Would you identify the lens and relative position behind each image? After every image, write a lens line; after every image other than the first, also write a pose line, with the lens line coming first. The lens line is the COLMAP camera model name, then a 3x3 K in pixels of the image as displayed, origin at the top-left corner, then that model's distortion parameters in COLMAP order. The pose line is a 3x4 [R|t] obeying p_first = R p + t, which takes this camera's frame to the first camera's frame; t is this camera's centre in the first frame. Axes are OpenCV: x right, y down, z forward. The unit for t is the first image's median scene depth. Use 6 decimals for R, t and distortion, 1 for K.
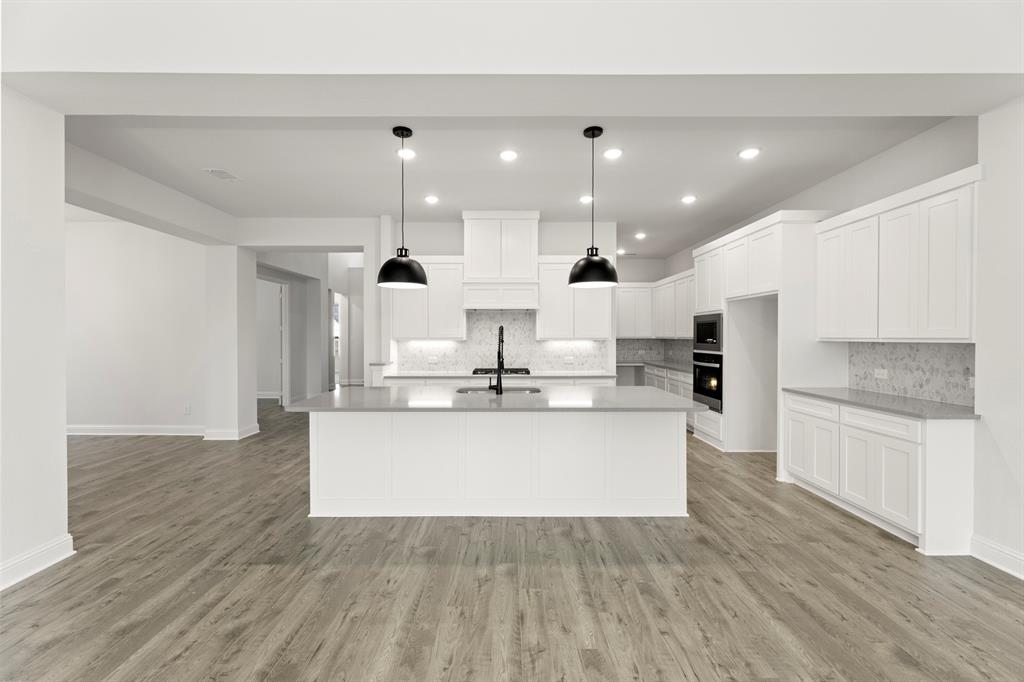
lens RADIAL K [[412.5, 0, 503.9], [0, 412.5, 340.1], [0, 0, 1]] dist [0.001199, -0.000434]
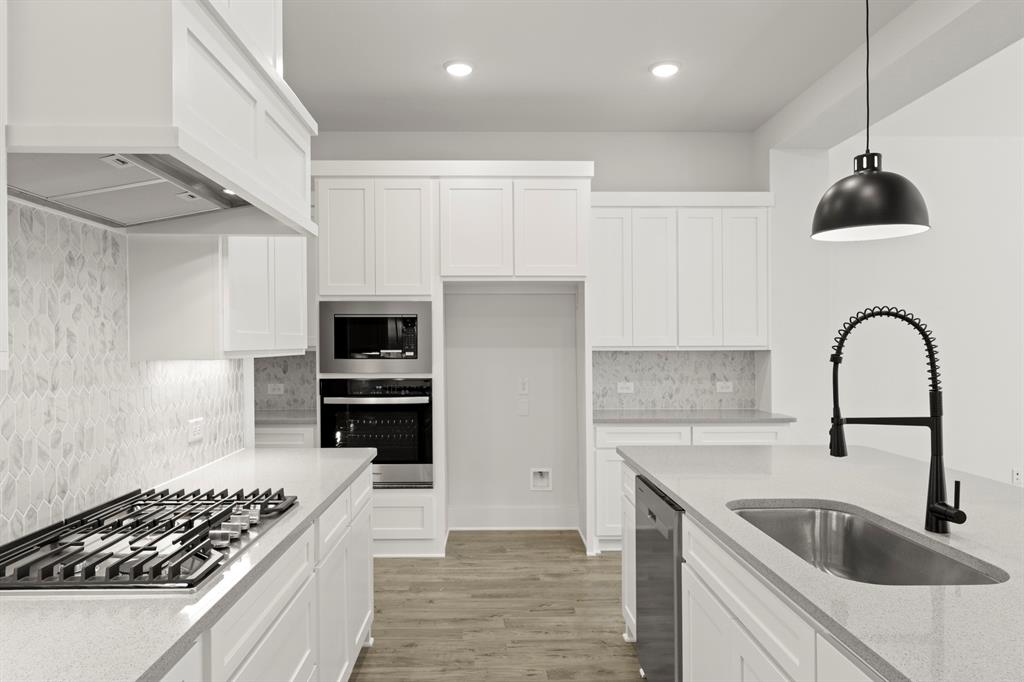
lens RADIAL K [[658.1, 0, 512.3], [0, 658.1, 343.8], [0, 0, 1]] dist [0.003694, -0.001129]
pose [[-0.018270, 0.003199, 0.999828, -0.527470], [0.011117, 0.999934, -0.002996, -0.010274], [-0.999771, 0.011060, -0.018305, 1.429309]]
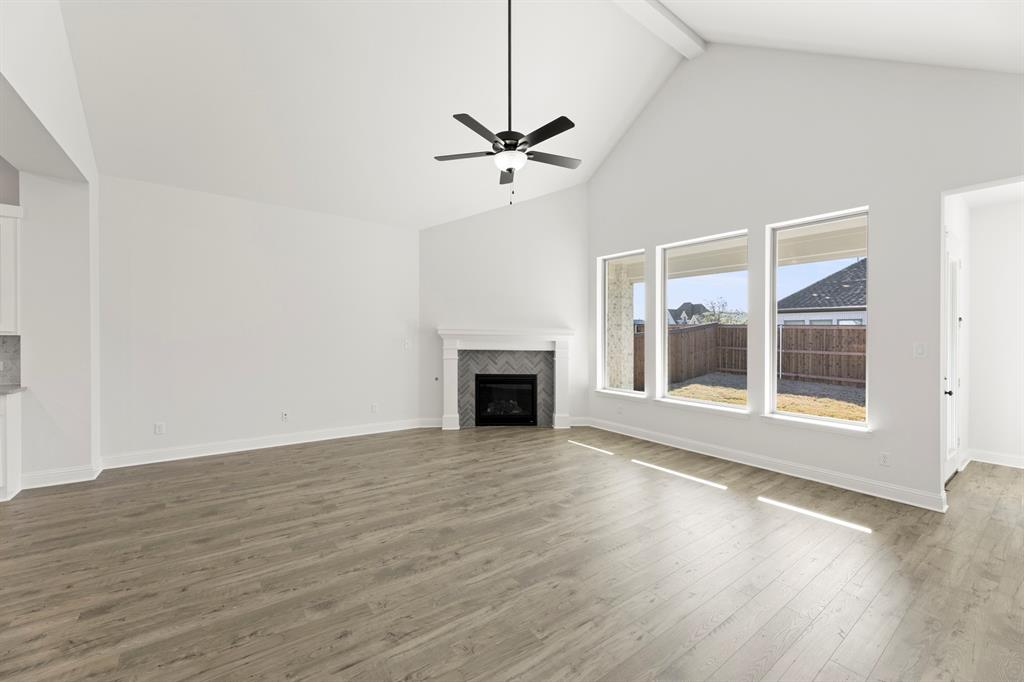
lens RADIAL K [[412.5, 0, 520.5], [0, 412.5, 340.5], [0, 0, 1]] dist [0.001199, -0.000434]
pose [[-0.605372, -0.014767, 0.795805, -0.781645], [-0.006862, 0.999888, 0.013334, -0.003256], [-0.795913, 0.002611, -0.605406, 0.419485]]
